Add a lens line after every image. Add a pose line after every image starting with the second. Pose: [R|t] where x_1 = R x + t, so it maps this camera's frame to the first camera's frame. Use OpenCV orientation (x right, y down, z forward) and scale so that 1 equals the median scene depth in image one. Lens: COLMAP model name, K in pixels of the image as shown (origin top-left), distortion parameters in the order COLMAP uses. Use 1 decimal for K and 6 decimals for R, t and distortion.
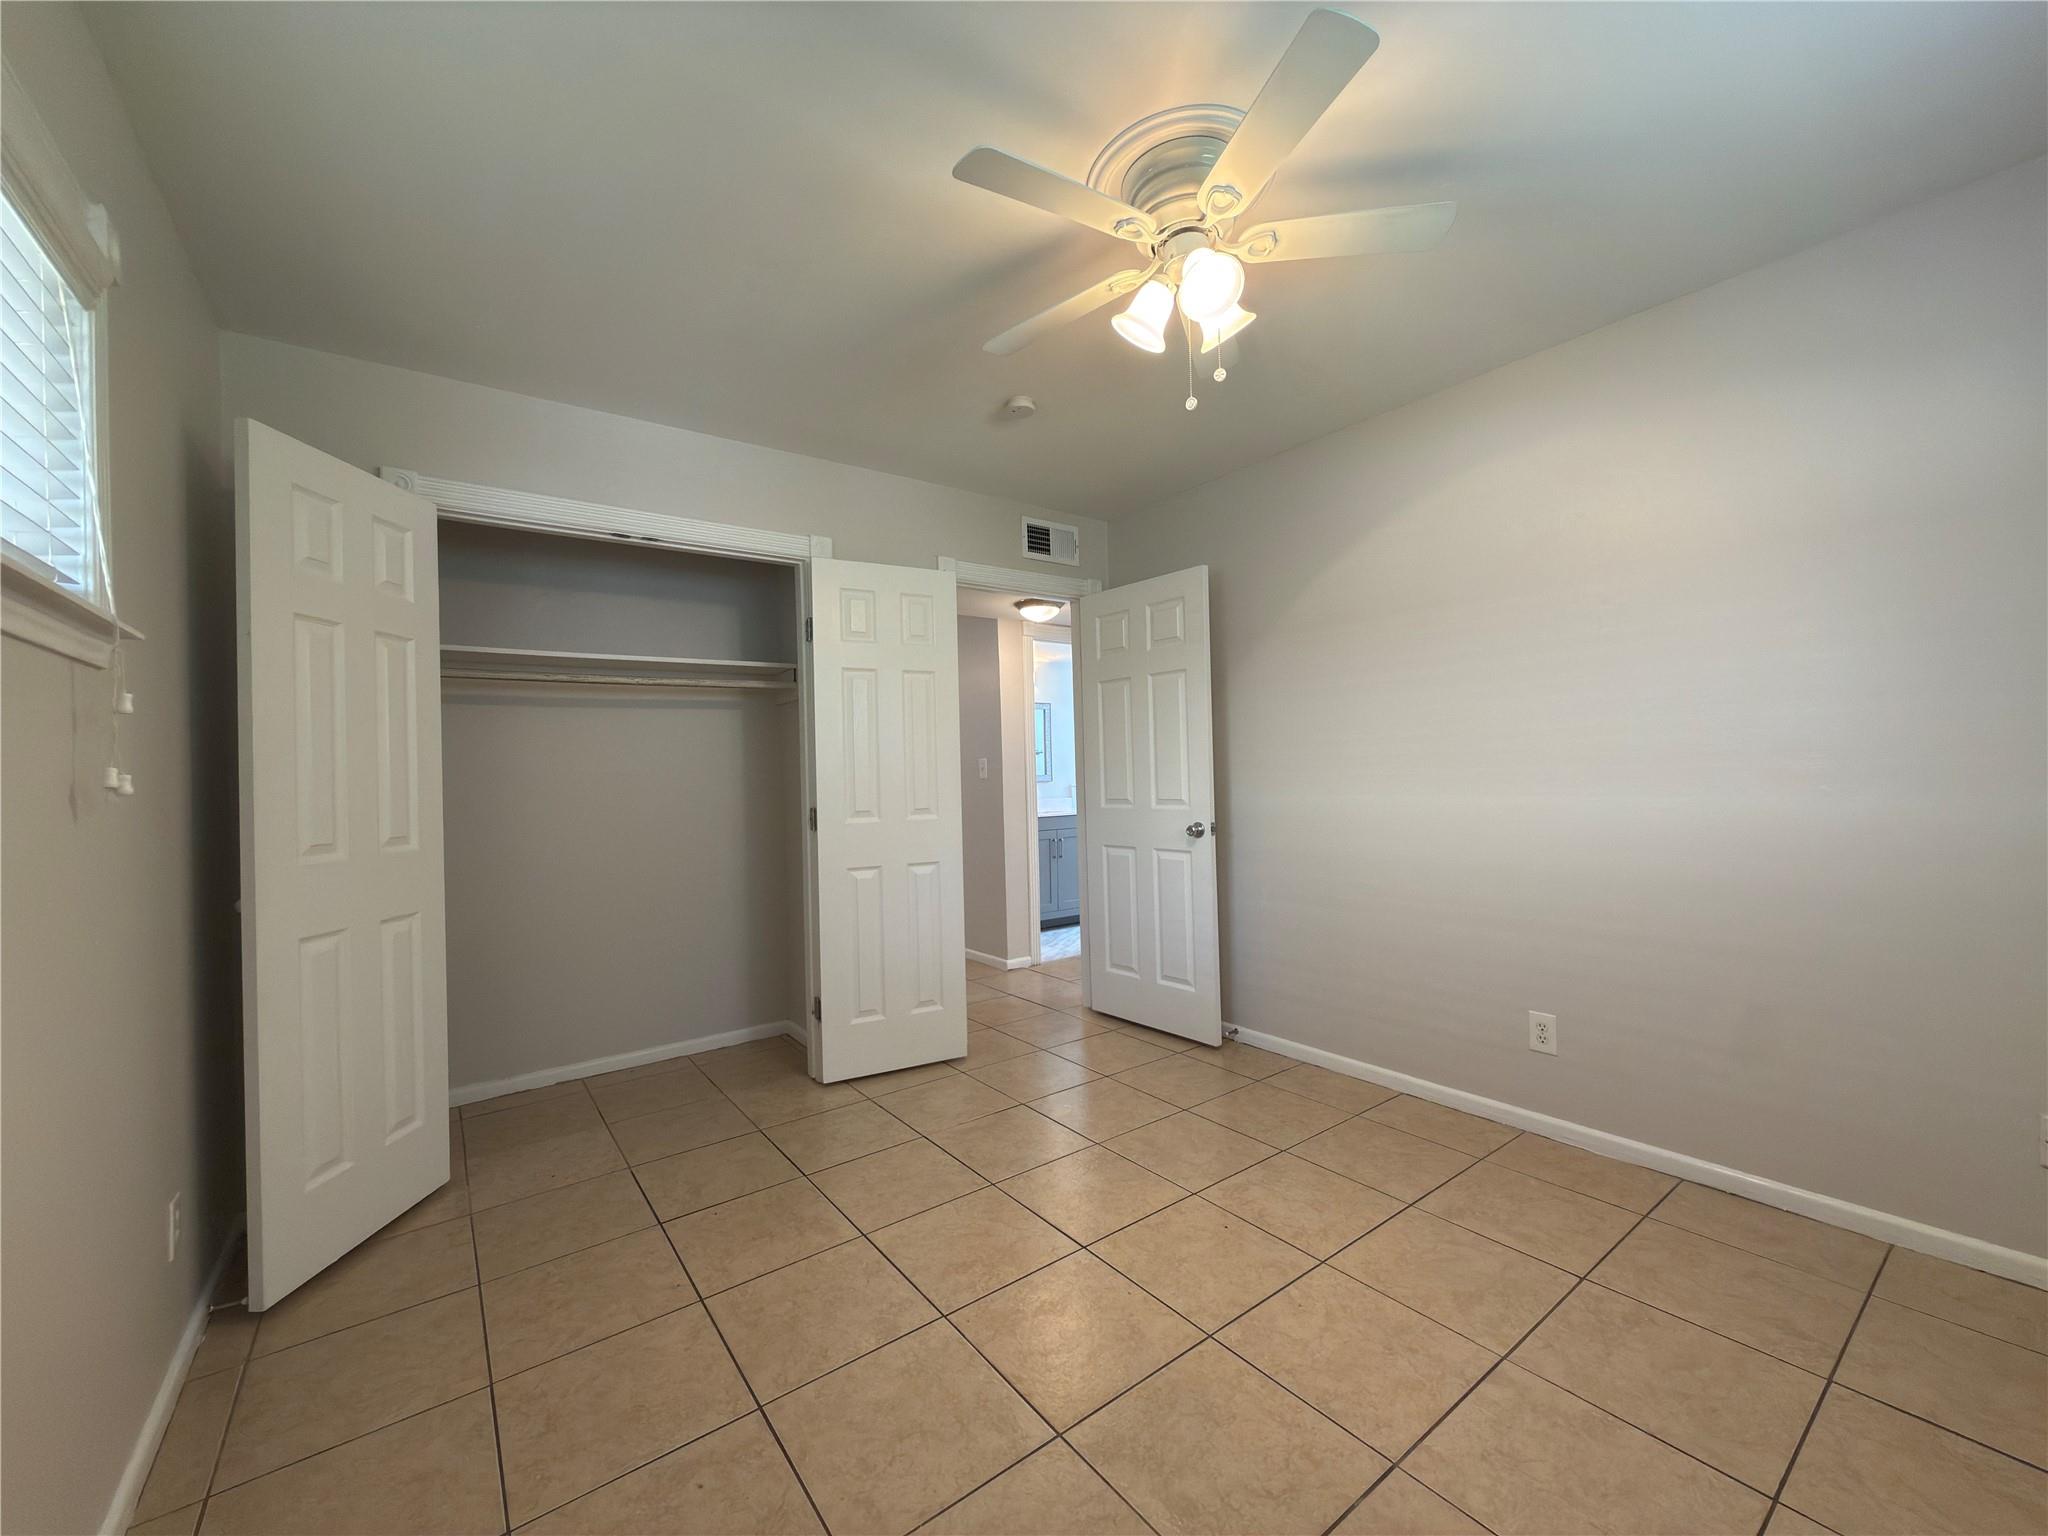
lens RADIAL K [[819.7, 0, 1031.7], [0, 819.7, 767.0], [0, 0, 1]] dist [0.000922, 0.000598]
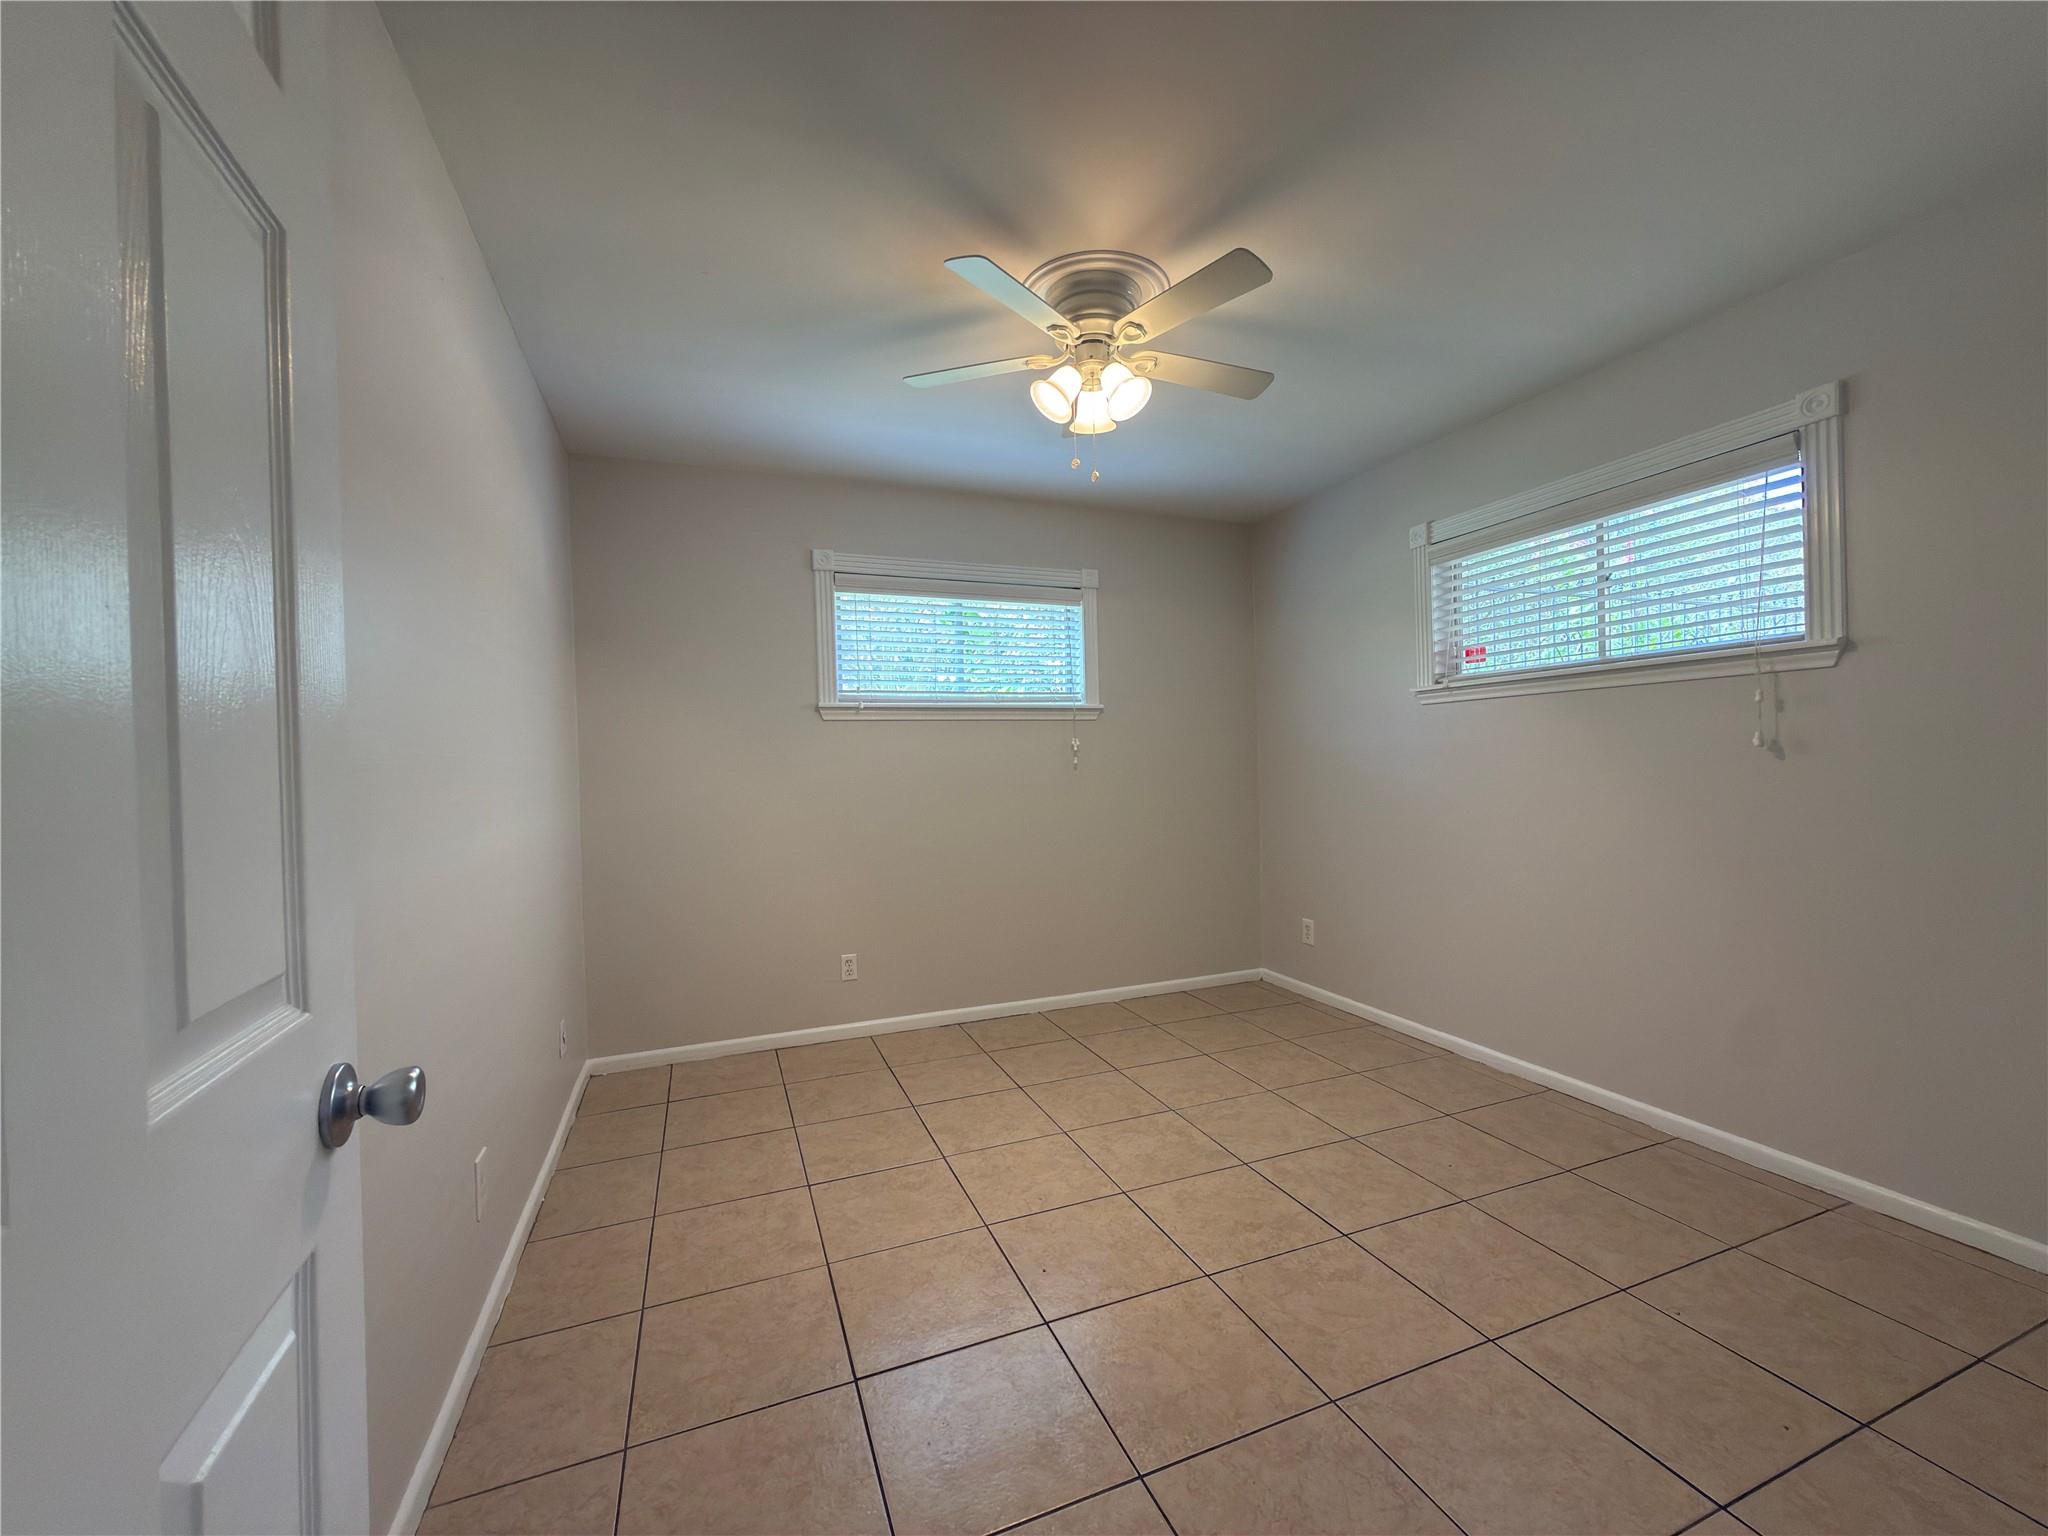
lens RADIAL K [[796.3, 0, 1016.5], [0, 796.3, 776.7], [0, 0, 1]] dist [0.000799, 0.000006]
pose [[-0.958454, 0.047832, 0.281207, -0.009608], [0.050369, 0.998729, 0.001797, 0.008102], [-0.280764, 0.015886, -0.959645, 1.951299]]
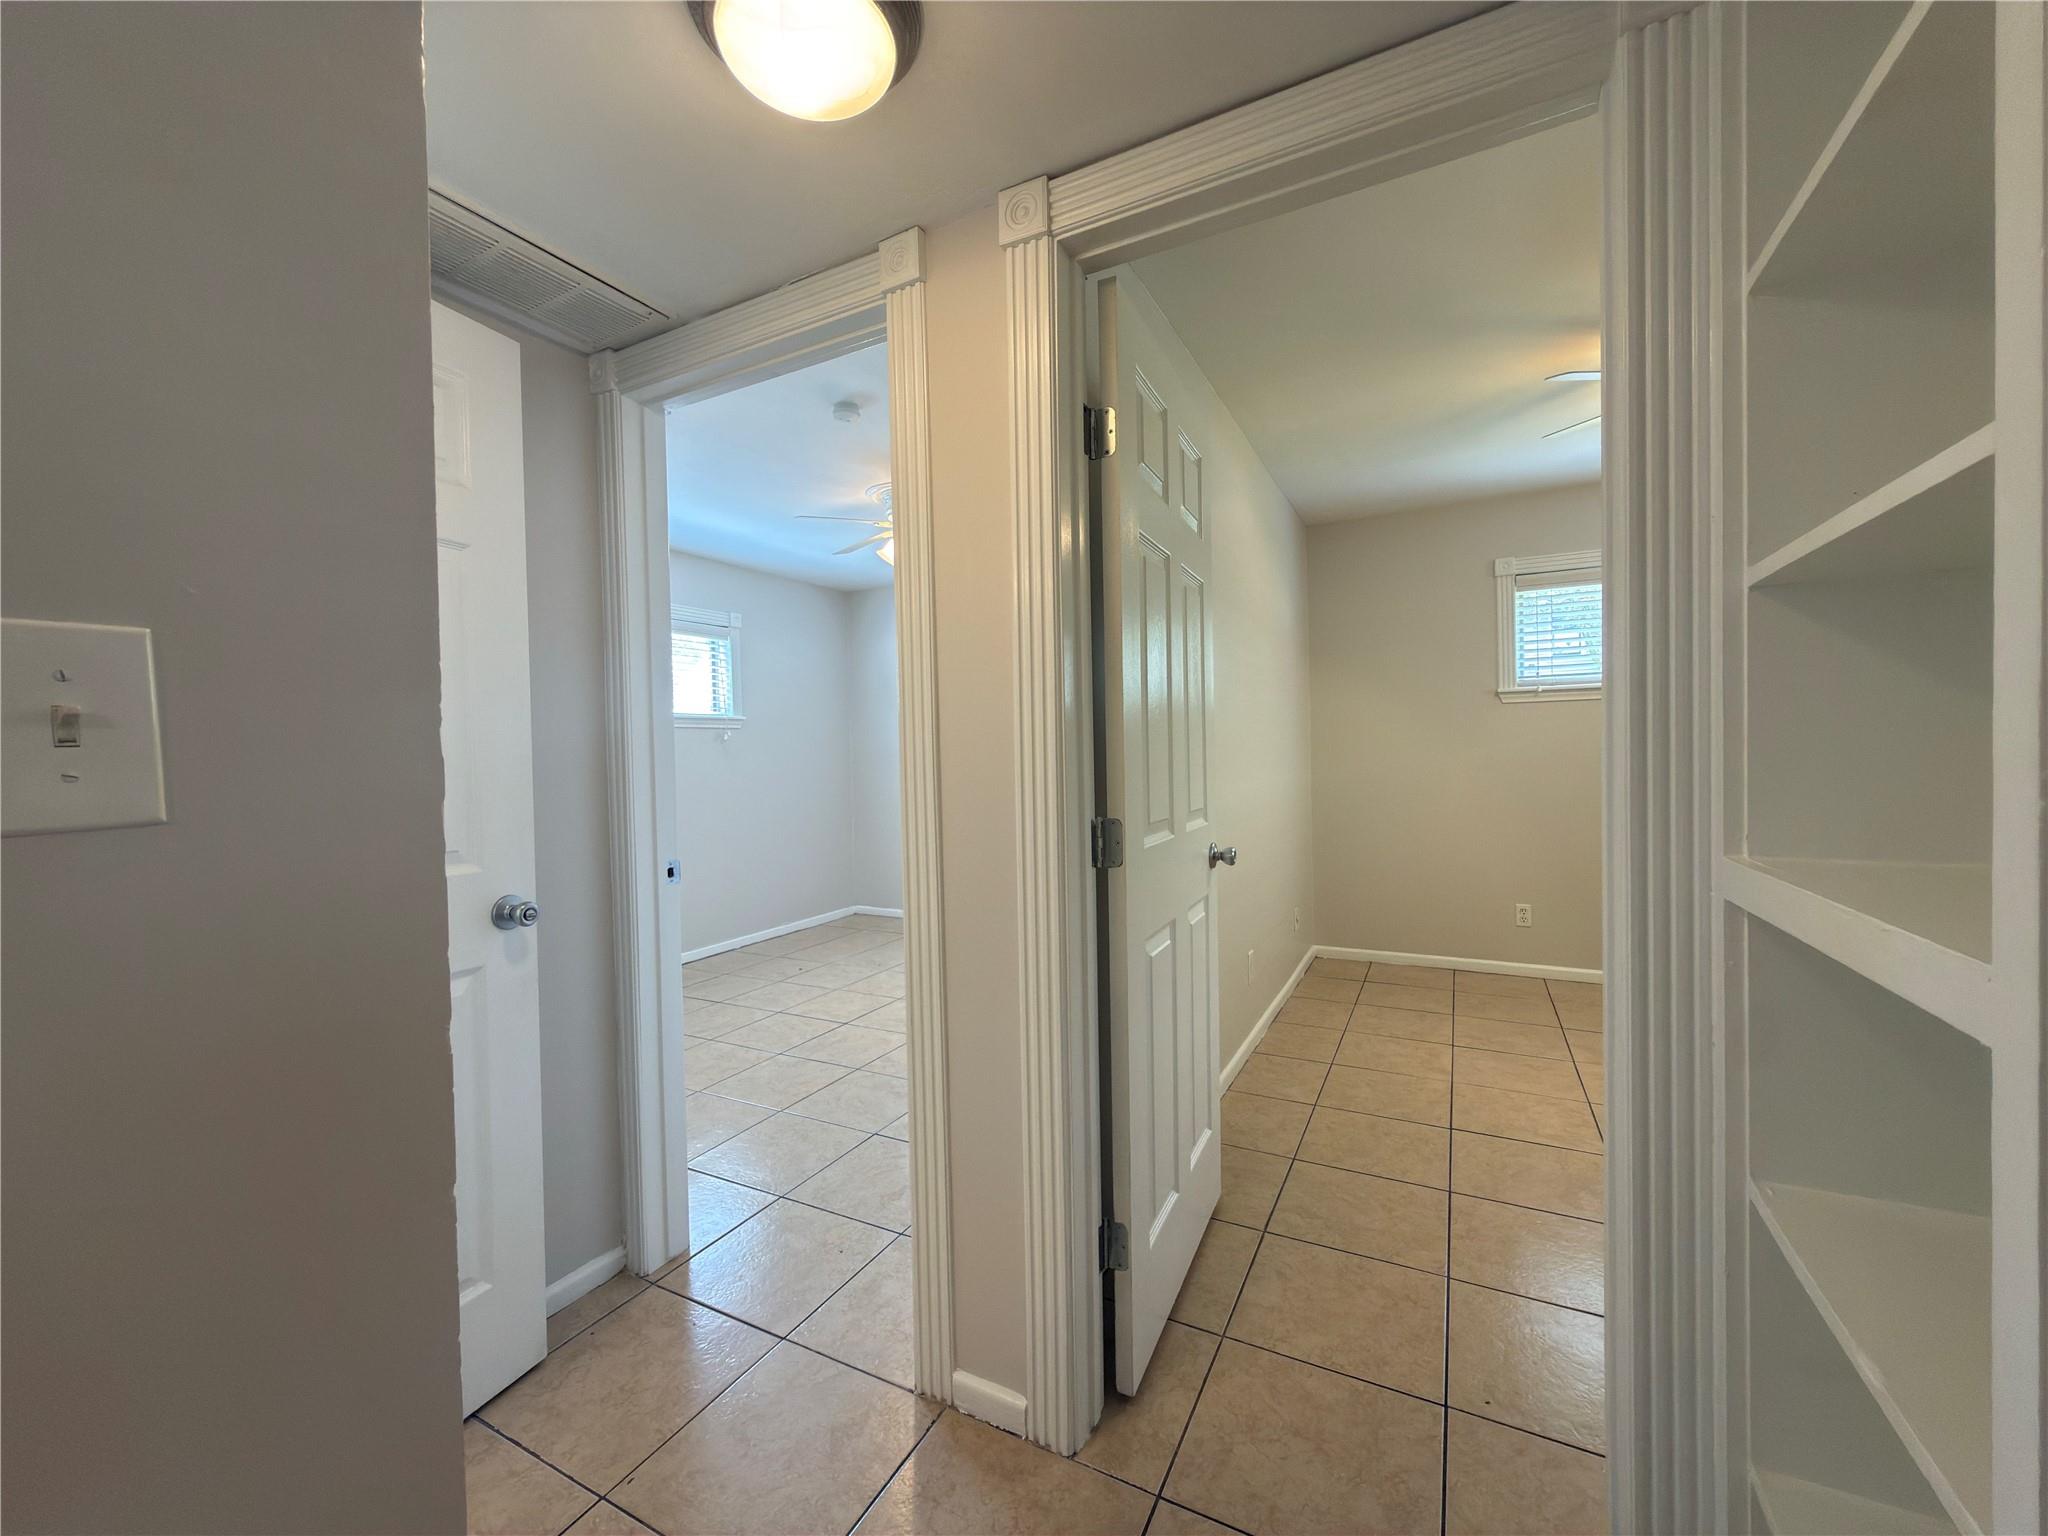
lens RADIAL K [[810.5, 0, 1030.5], [0, 810.5, 769.7], [0, 0, 1]] dist [0.000782, 0.000272]
pose [[-0.413543, 0.023816, 0.910173, -0.507472], [0.031293, 0.999439, -0.011933, 0.024369], [-0.909947, 0.023547, -0.414057, 2.368040]]
